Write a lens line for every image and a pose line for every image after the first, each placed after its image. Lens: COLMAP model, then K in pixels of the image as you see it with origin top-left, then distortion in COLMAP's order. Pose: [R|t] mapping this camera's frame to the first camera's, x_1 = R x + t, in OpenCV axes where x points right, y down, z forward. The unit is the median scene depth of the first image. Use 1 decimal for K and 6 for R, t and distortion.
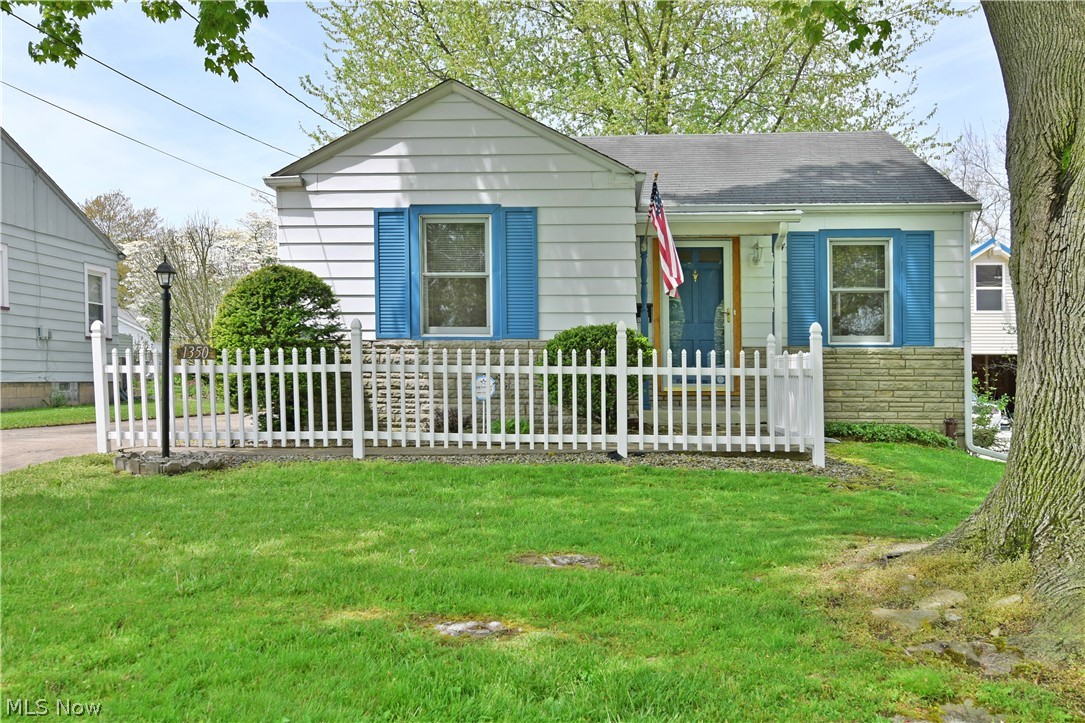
lens RADIAL K [[898.8, 0, 640.5], [0, 898.8, 379.7], [0, 0, 1]] dist [0.047216, 0.000147]
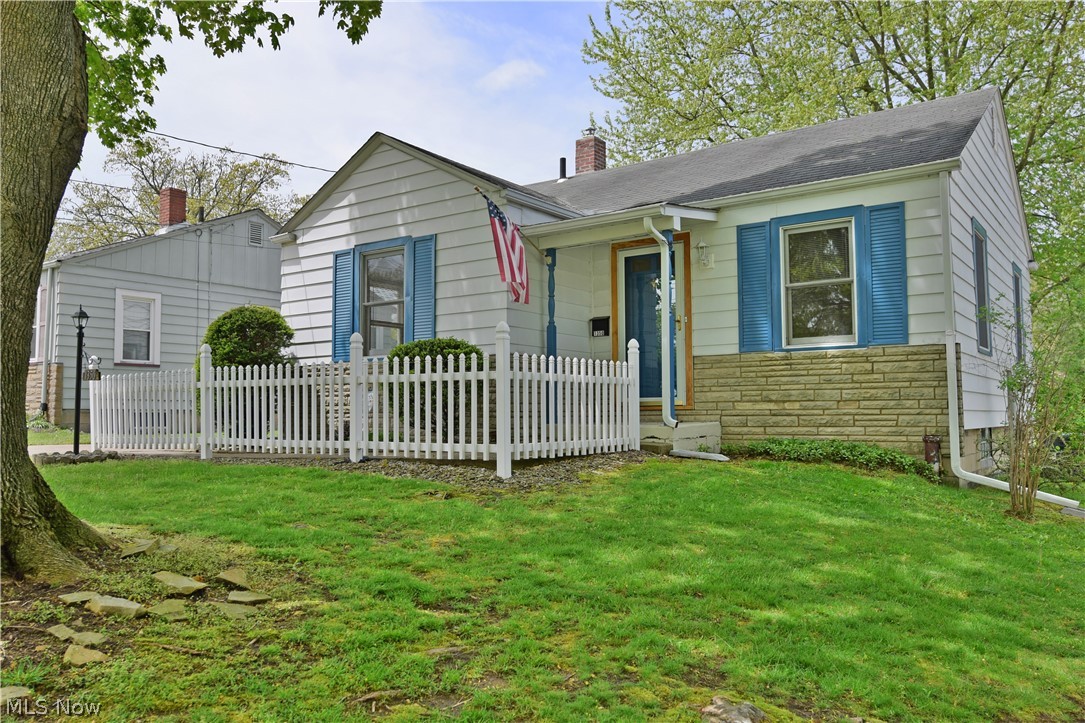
lens RADIAL K [[898.8, 0, 640.5], [0, 898.8, 379.7], [0, 0, 1]] dist [0.047216, 0.000147]
pose [[0.832880, -0.033286, -0.552451, 0.571254], [0.010970, 0.998987, -0.043651, 0.026821], [0.553344, 0.030295, 0.832402, 0.206547]]
